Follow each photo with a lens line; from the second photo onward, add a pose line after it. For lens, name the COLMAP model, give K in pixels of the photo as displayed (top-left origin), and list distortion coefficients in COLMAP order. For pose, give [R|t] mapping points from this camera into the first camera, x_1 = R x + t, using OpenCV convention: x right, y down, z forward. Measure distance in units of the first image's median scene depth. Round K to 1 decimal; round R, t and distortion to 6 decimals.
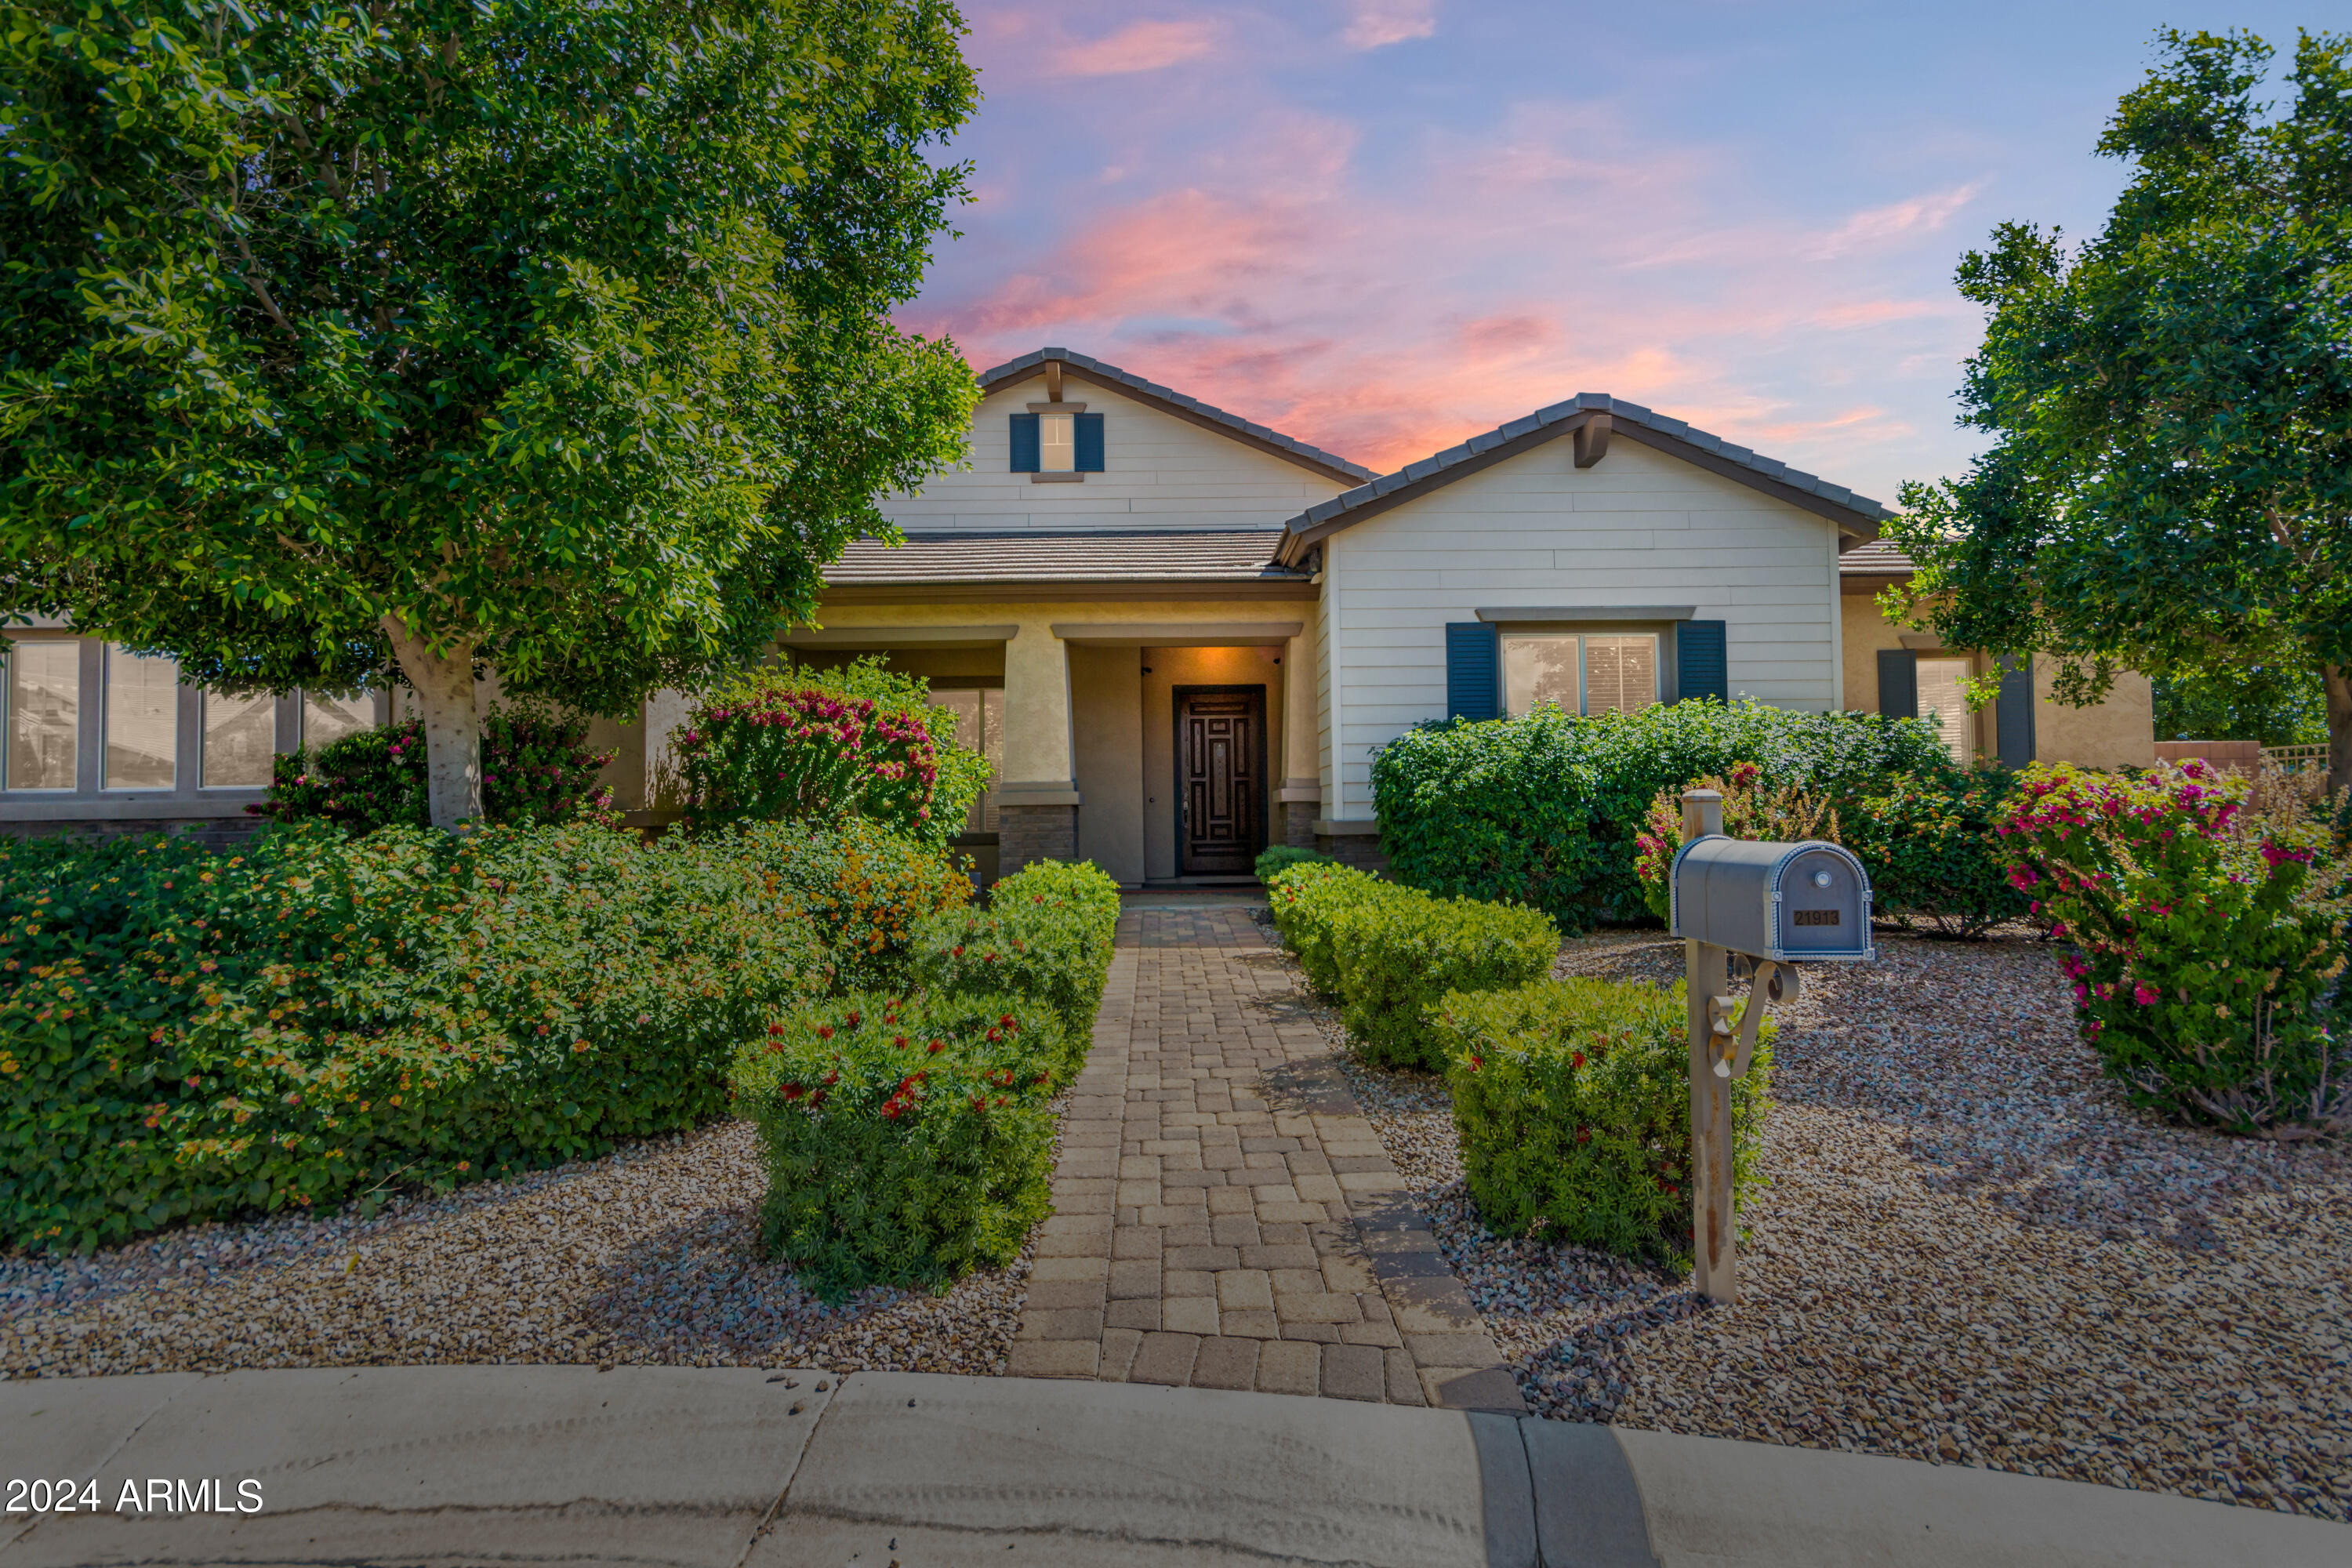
lens RADIAL K [[1095.3, 0, 1170.4], [0, 1095.3, 819.4], [0, 0, 1]] dist [0.013050, -0.002458]
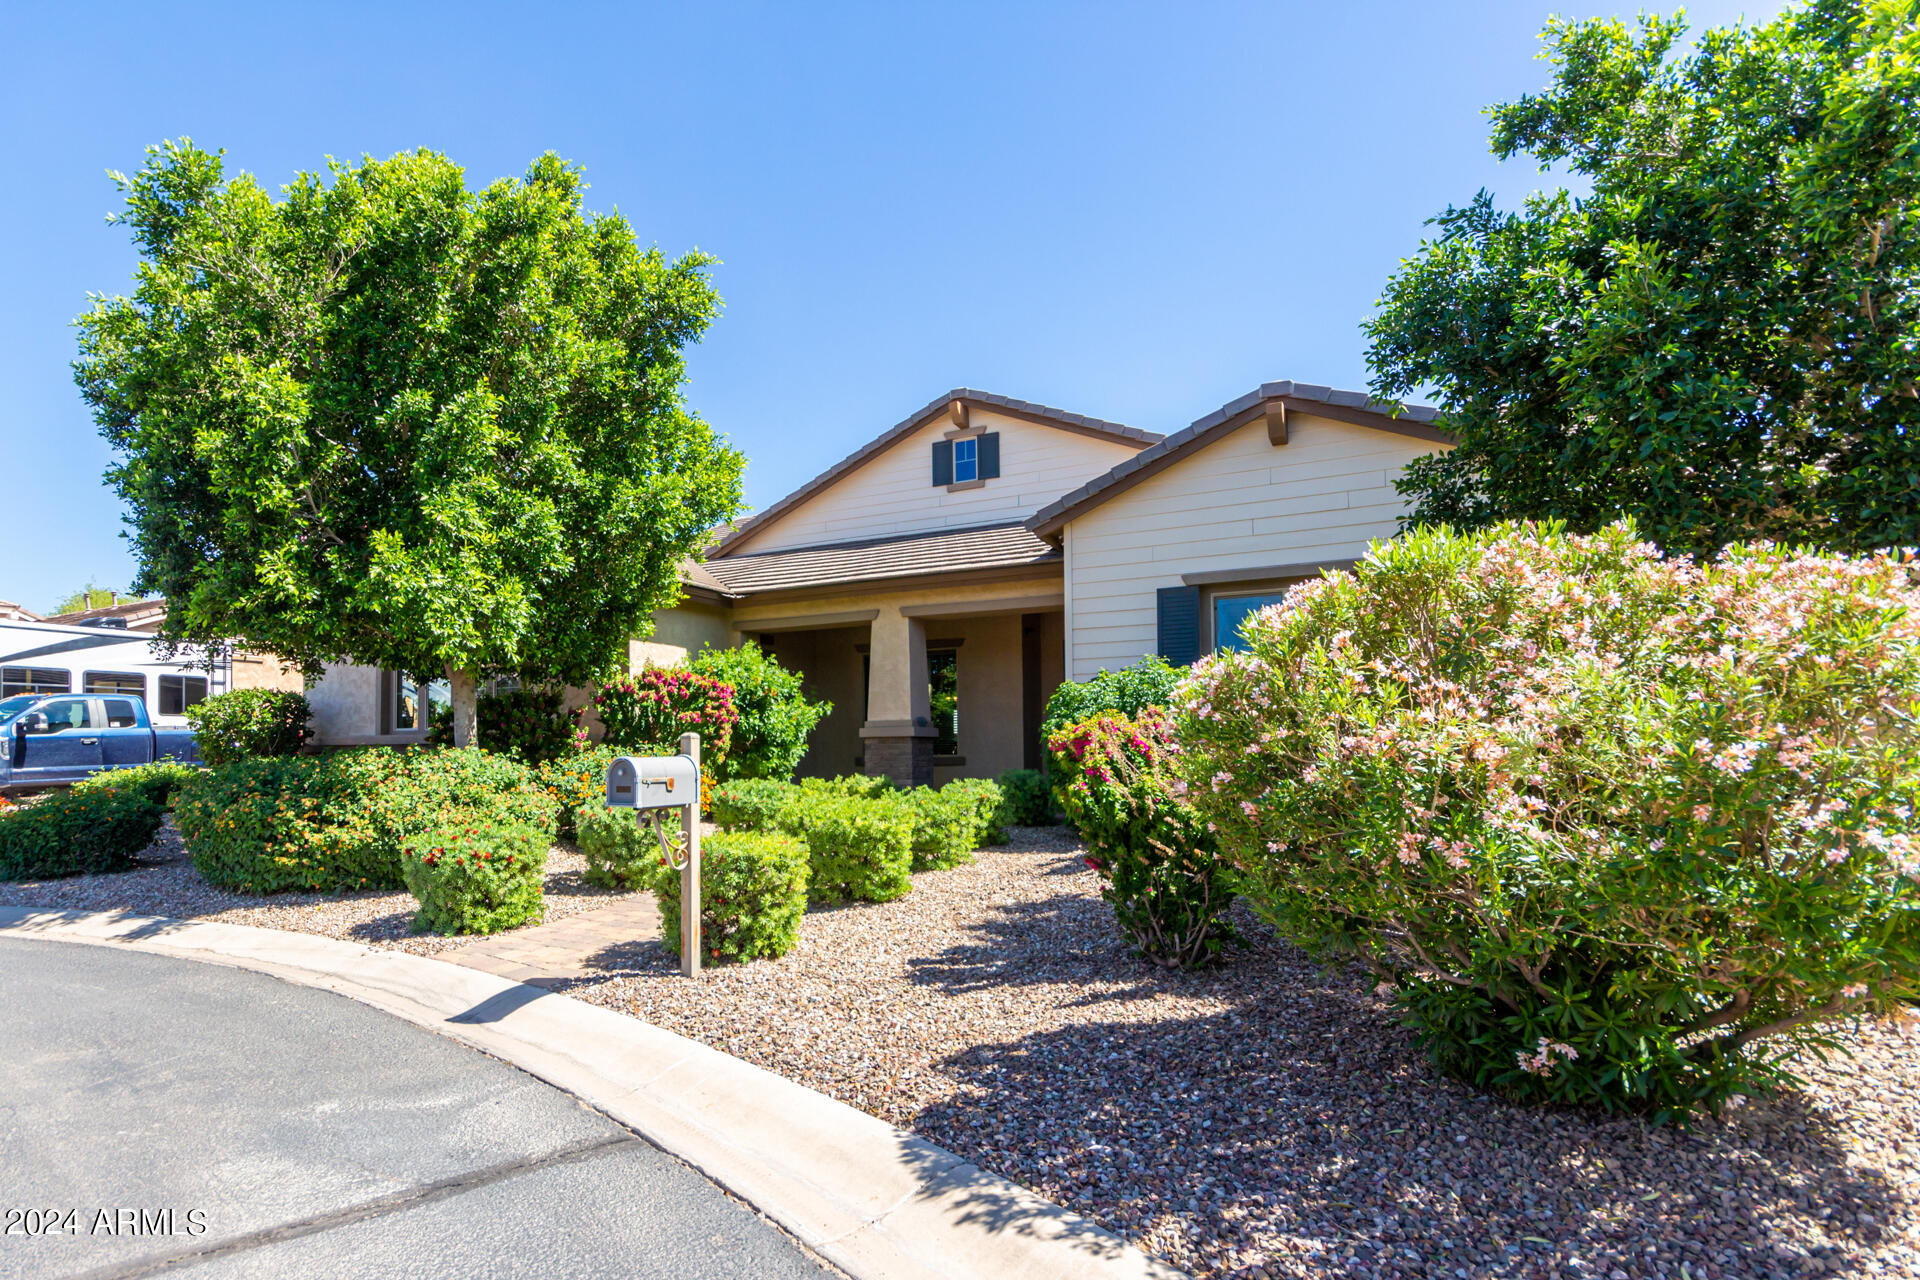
lens RADIAL K [[1141.2, 0, 959.3], [0, 1141.2, 758.3], [0, 0, 1]] dist [0.000959, -0.000688]
pose [[0.855892, 0.008891, -0.517078, 0.781203], [-0.004138, 0.999938, 0.010346, -0.001416], [0.517138, -0.006715, 0.855876, -0.224820]]
